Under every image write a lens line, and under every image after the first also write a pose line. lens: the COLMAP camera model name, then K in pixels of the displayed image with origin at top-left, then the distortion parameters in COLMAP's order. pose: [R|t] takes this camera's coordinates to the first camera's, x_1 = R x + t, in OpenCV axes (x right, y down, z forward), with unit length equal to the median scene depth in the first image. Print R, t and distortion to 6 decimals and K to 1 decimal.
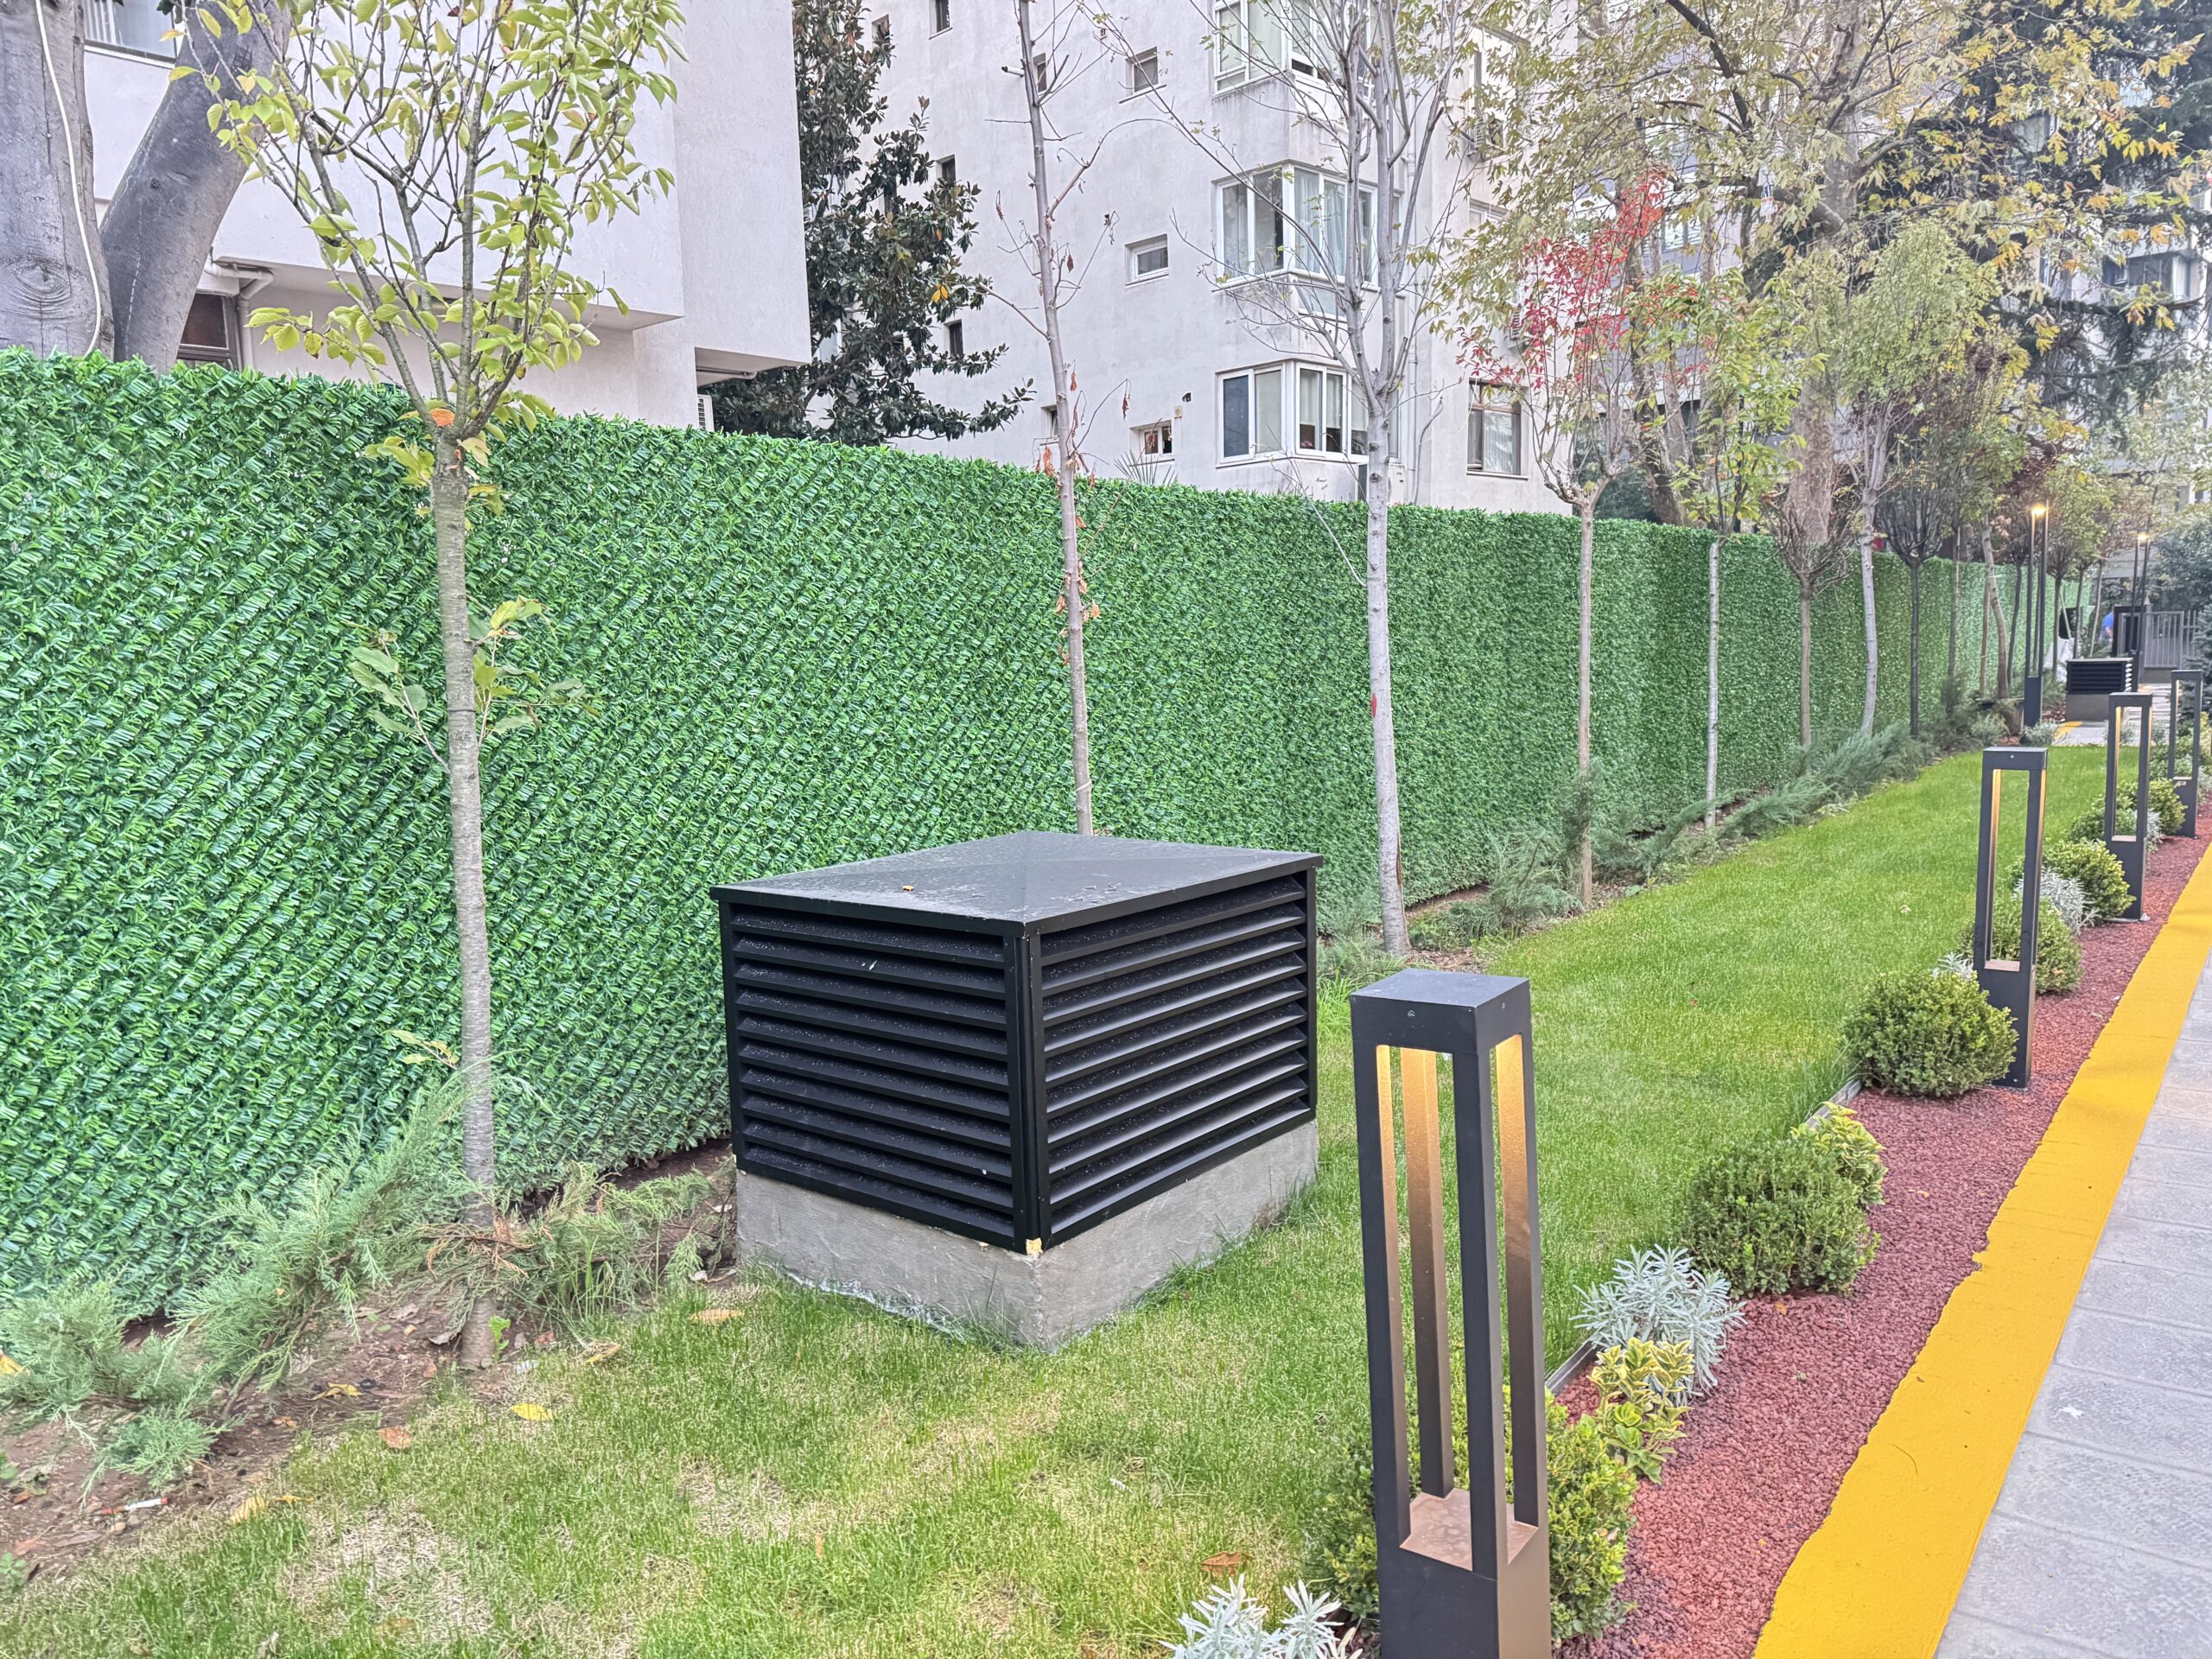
lens RADIAL K [[1567.1, 0, 1105.3], [0, 1567.1, 885.1], [0, 0, 1]] dist [0.072190, -0.151316]
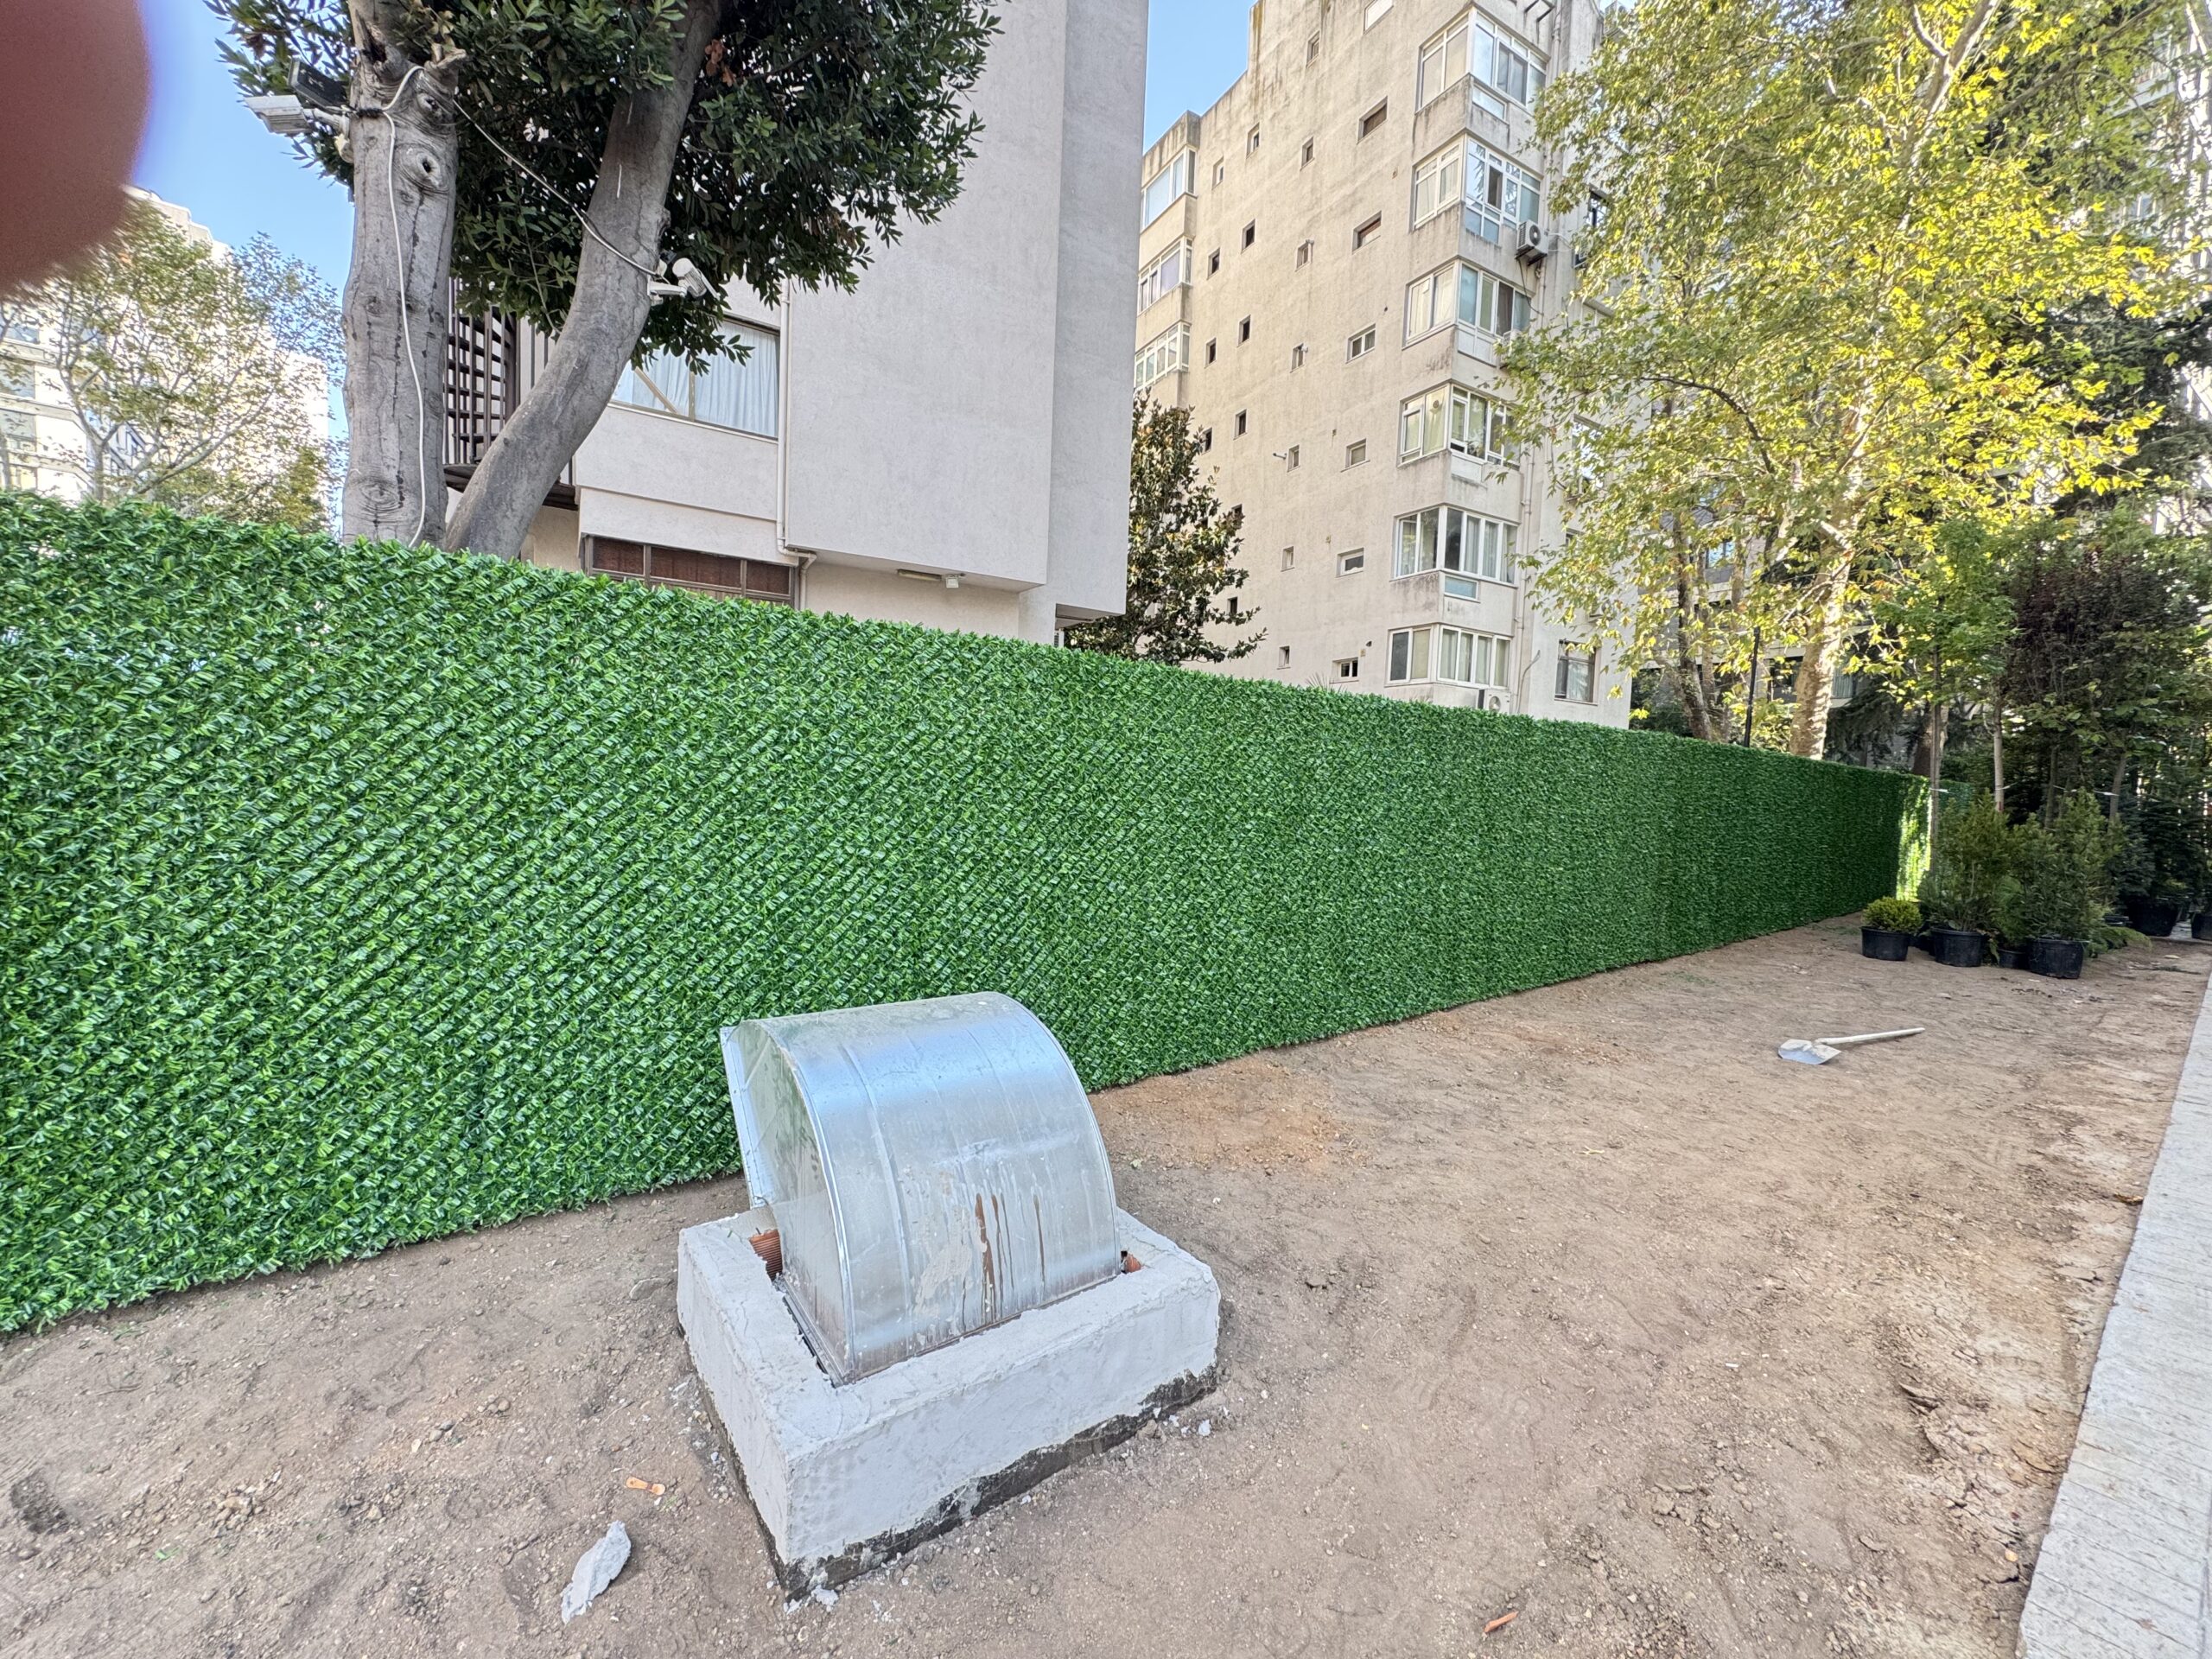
lens RADIAL K [[883.2, 0, 1098.0], [0, 883.2, 840.5], [0, 0, 1]] dist [-0.014620, -0.000108]
pose [[0.963448, 0.086472, -0.253556, 0.139304], [-0.107278, 0.991805, -0.069388, -0.069126], [0.245478, 0.094052, 0.964829, 0.334543]]
